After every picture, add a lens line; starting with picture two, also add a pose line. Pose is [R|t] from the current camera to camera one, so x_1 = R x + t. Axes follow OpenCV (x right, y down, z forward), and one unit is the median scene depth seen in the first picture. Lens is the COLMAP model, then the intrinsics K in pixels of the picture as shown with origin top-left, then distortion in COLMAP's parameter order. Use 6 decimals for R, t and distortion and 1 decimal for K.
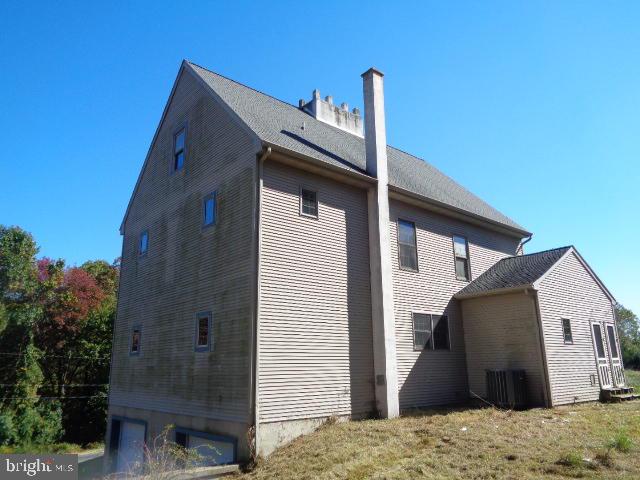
lens RADIAL K [[473.3, 0, 321.1], [0, 473.3, 242.4], [0, 0, 1]] dist [-0.001581, 0.007960]
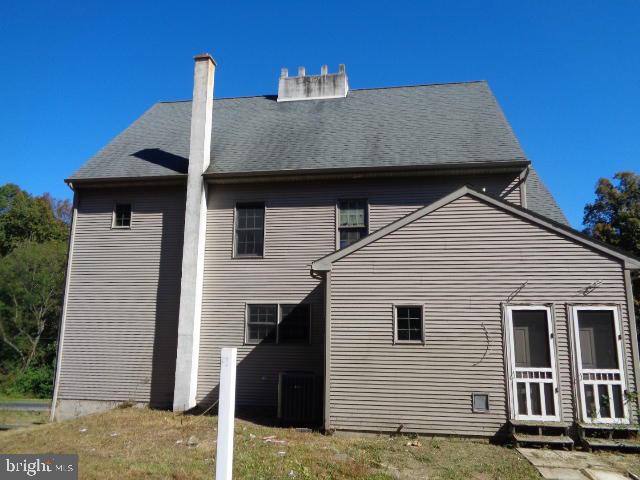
lens RADIAL K [[473.3, 0, 322.3], [0, 473.3, 242.8], [0, 0, 1]] dist [-0.001581, 0.007960]
pose [[0.653619, -0.116114, -0.747864, 1.051996], [0.172073, 0.985081, -0.002556, 0.062154], [0.737003, -0.127017, 0.663847, 0.541594]]
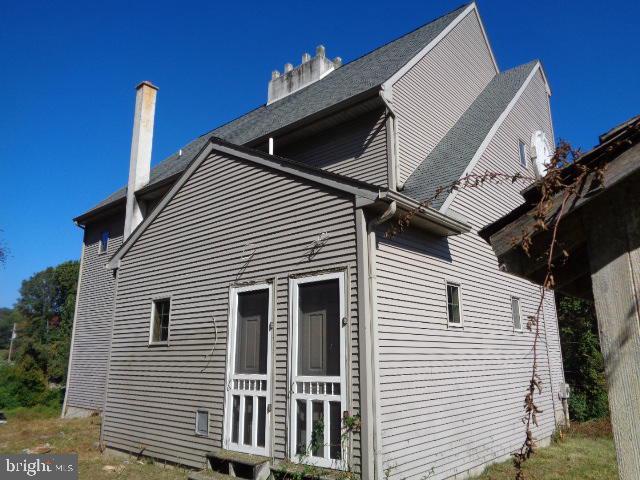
lens RADIAL K [[473.3, 0, 326.6], [0, 473.3, 241.6], [0, 0, 1]] dist [-0.001581, 0.007960]
pose [[0.159254, -0.218450, -0.962766, 1.212486], [0.254871, 0.951250, -0.173678, 0.269668], [0.953771, -0.217722, 0.207167, 1.210333]]
